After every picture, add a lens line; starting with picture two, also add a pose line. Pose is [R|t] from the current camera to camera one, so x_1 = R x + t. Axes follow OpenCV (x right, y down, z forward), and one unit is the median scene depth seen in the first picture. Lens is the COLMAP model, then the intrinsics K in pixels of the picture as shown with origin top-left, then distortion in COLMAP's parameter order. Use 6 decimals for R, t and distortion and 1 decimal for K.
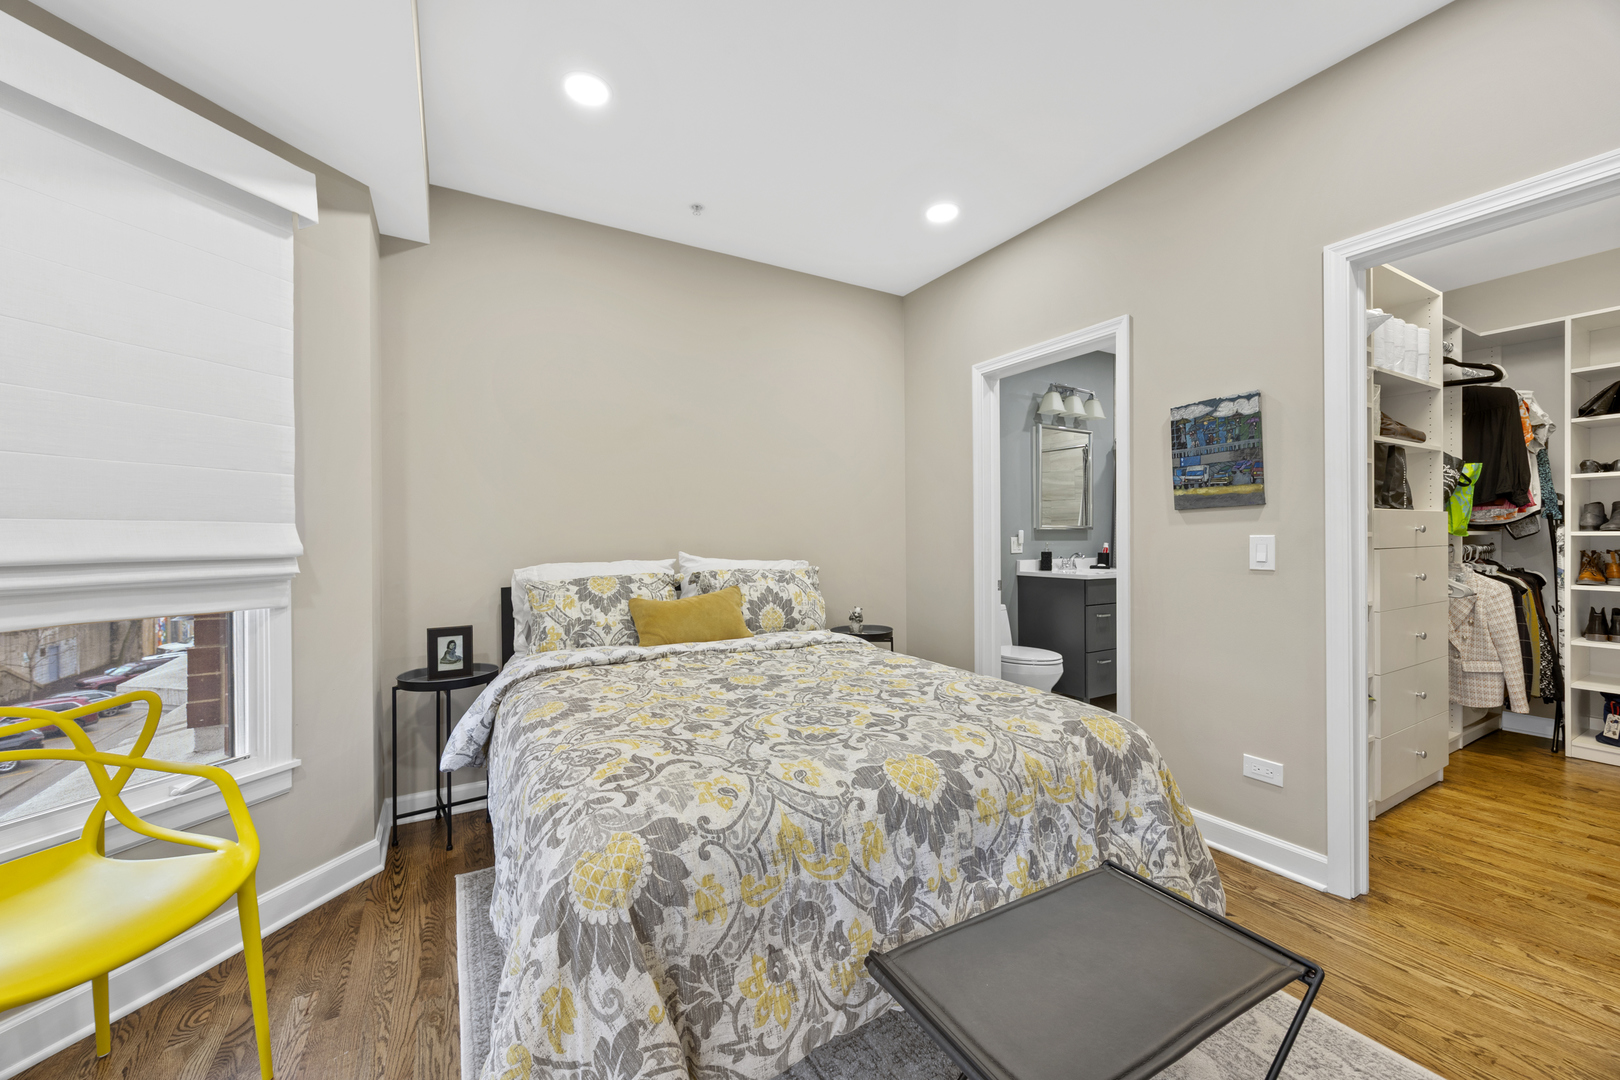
lens RADIAL K [[627.2, 0, 809.0], [0, 627.2, 531.5], [0, 0, 1]] dist [0.002860, -0.000403]
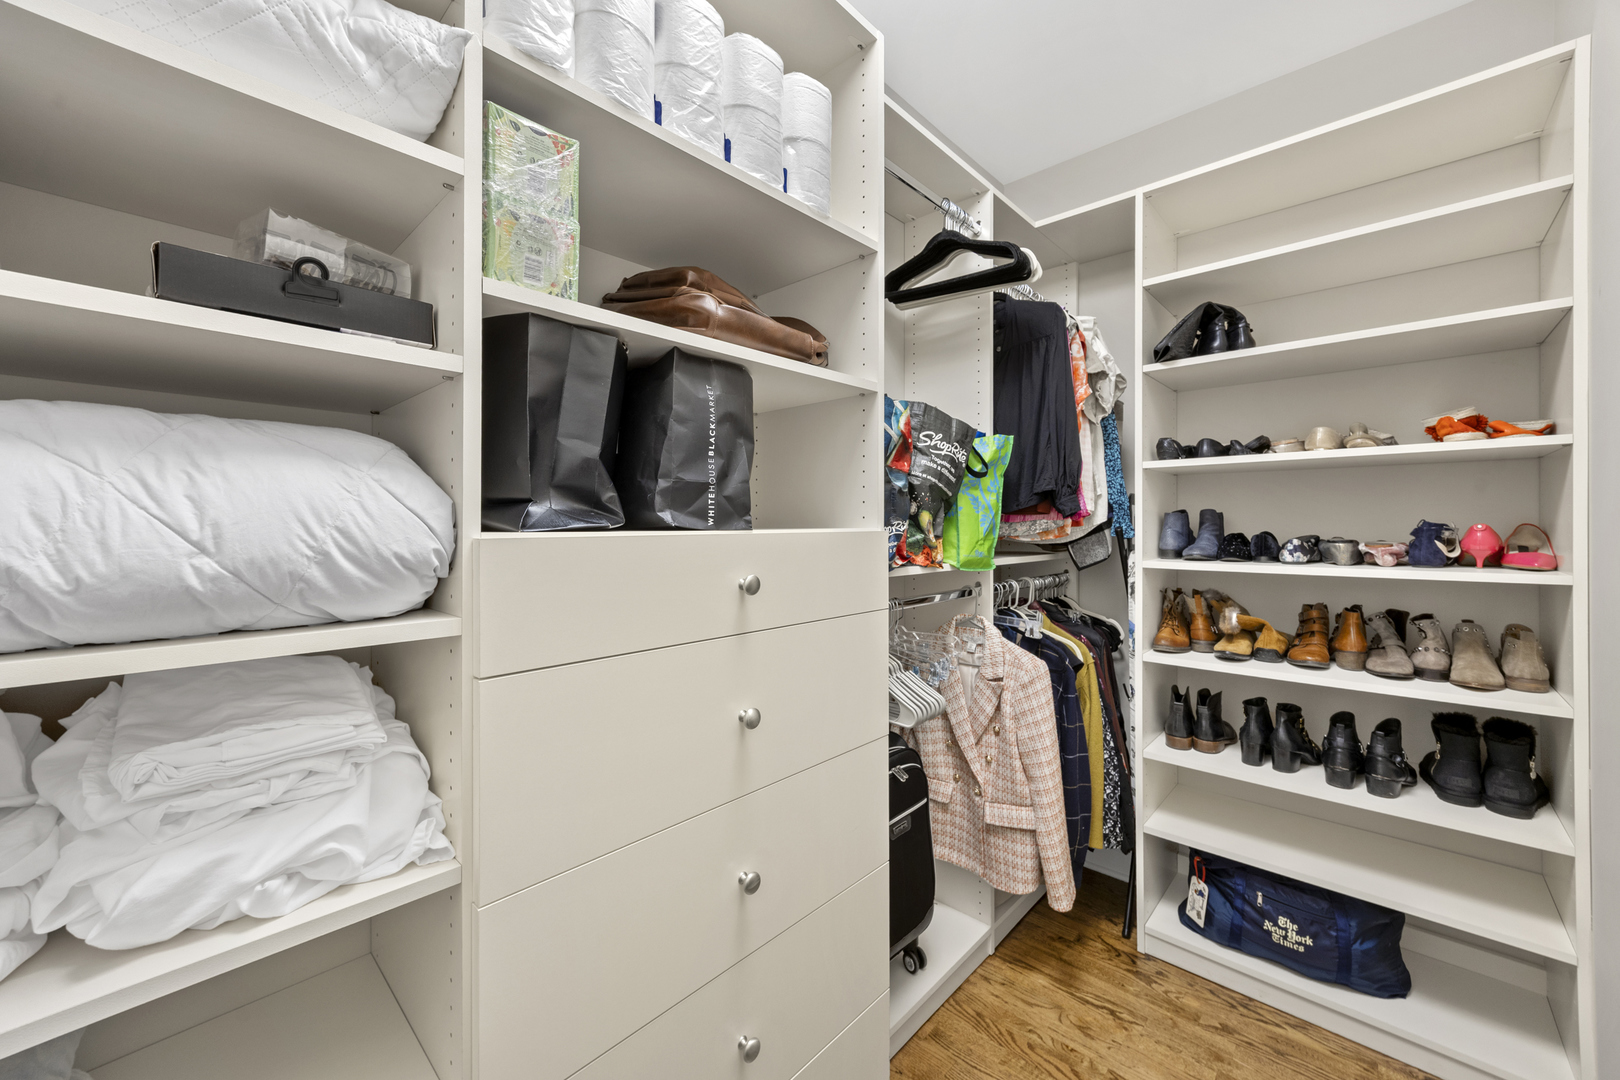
lens RADIAL K [[627.2, 0, 793.2], [0, 627.2, 513.7], [0, 0, 1]] dist [0.002860, -0.000403]
pose [[0.960043, 0.009420, 0.279694, 0.733861], [-0.006258, 0.999906, -0.012196, -0.033446], [-0.279782, 0.009958, 0.960012, 0.531037]]
